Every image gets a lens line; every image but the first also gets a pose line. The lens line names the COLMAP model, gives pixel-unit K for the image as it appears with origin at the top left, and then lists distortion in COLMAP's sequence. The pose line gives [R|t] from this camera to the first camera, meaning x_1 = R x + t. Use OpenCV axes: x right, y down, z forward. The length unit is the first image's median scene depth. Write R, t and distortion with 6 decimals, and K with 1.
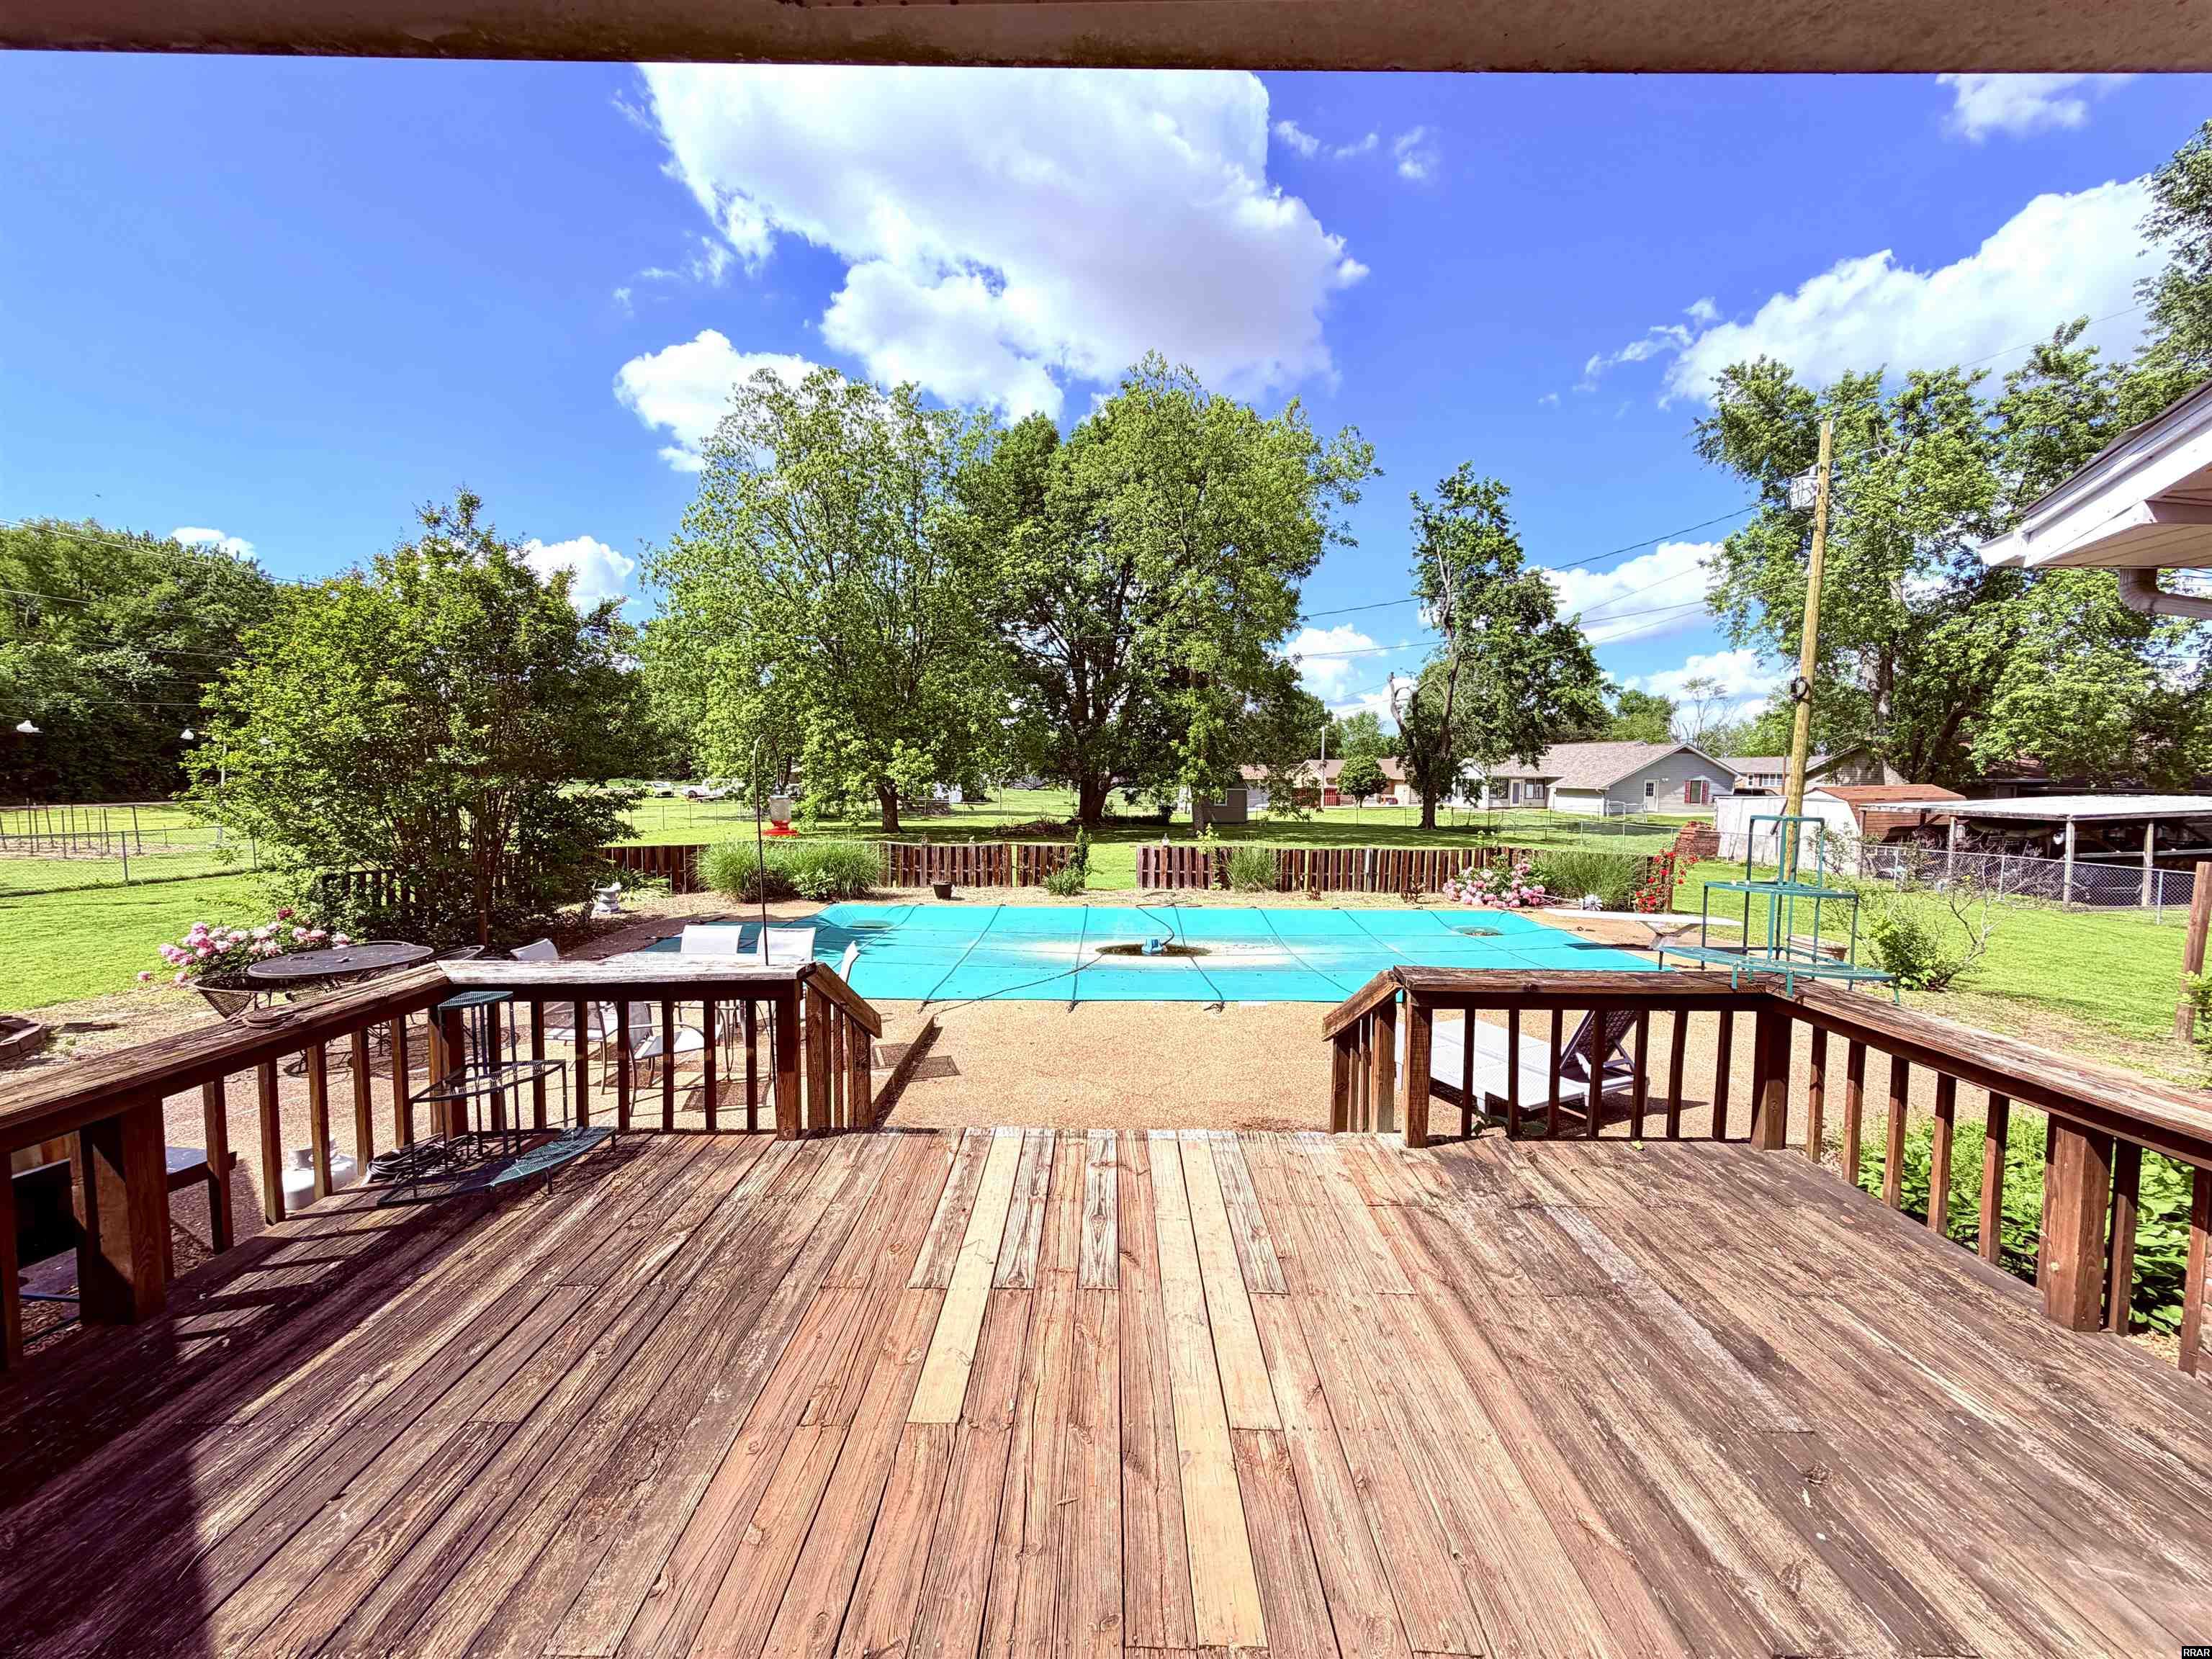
lens RADIAL K [[880.7, 0, 1095.7], [0, 880.7, 832.3], [0, 0, 1]] dist [0.000596, 0.000084]
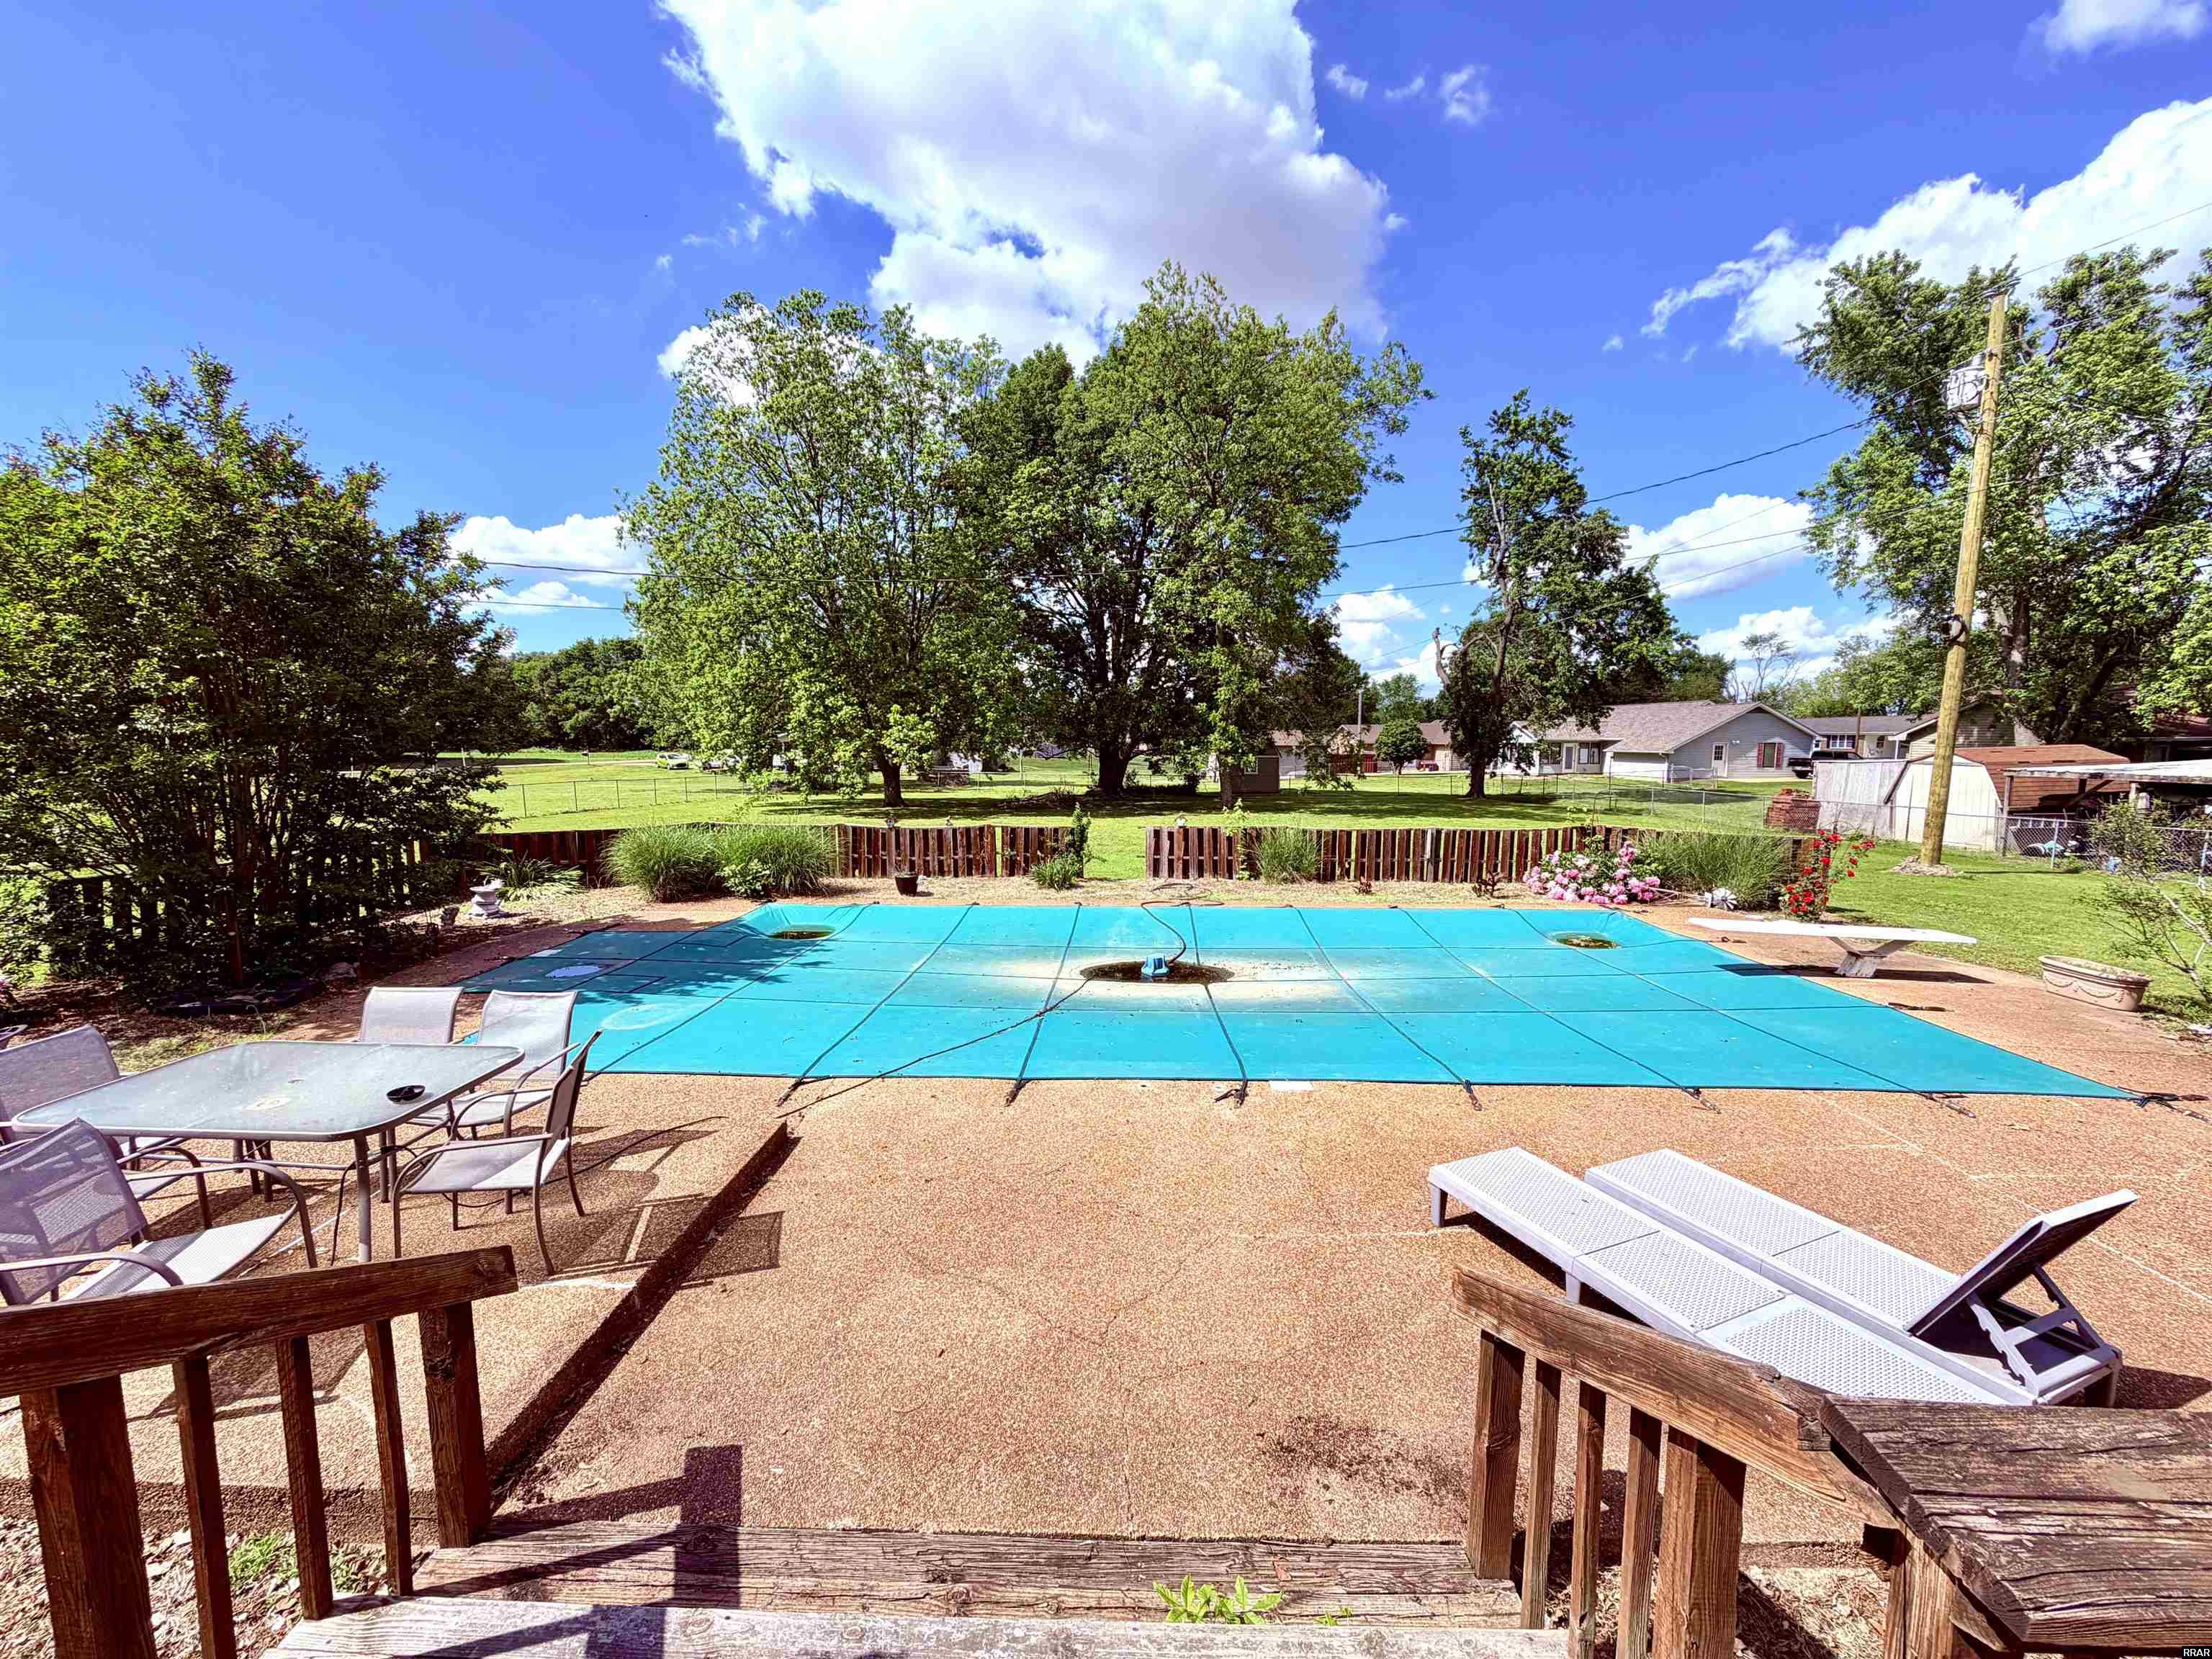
lens RADIAL K [[881.4, 0, 1100.1], [0, 881.4, 829.0], [0, 0, 1]] dist [0.001198, 0.000490]
pose [[0.999530, -0.005575, -0.030155, 0.015045], [0.006551, 0.999455, 0.032364, -0.005092], [0.029958, -0.032546, 0.999021, 0.091263]]
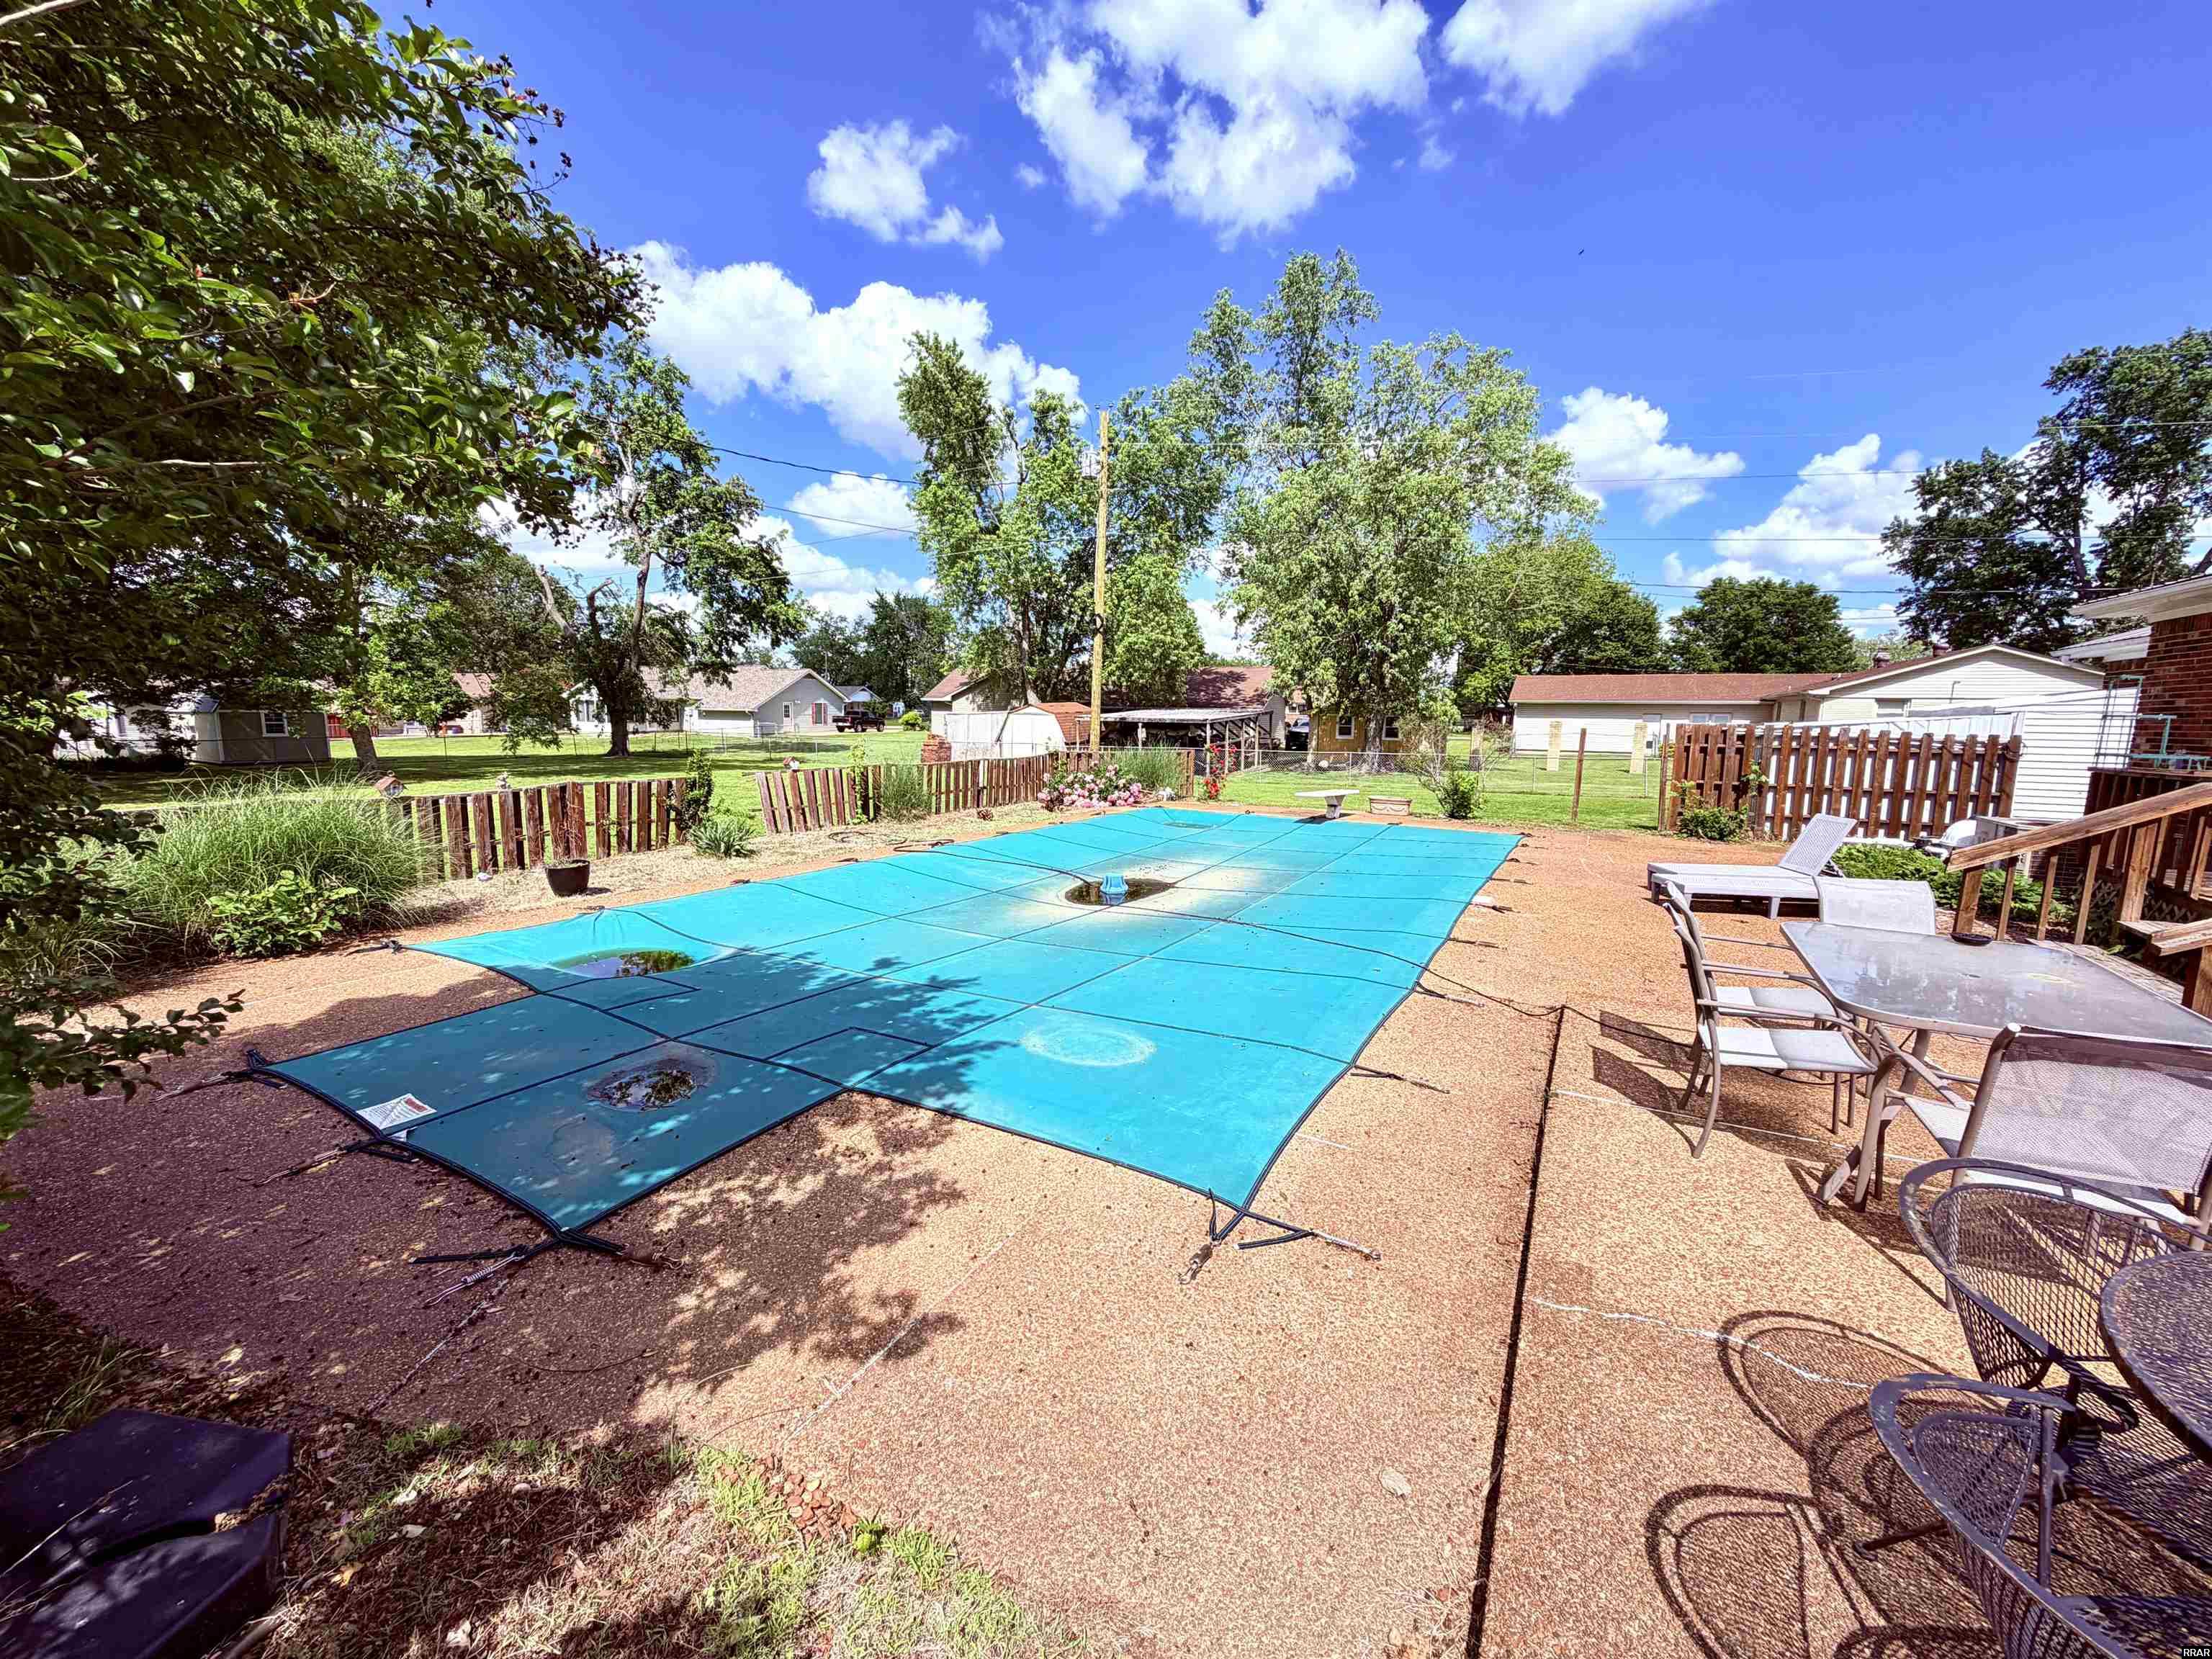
lens RADIAL K [[881.4, 0, 1100.1], [0, 881.4, 829.0], [0, 0, 1]] dist [0.001198, 0.000490]
pose [[0.483353, -0.116166, 0.867684, -0.221639], [0.050211, 0.993204, 0.105000, 0.000297], [-0.873985, -0.007185, 0.485900, 0.237606]]
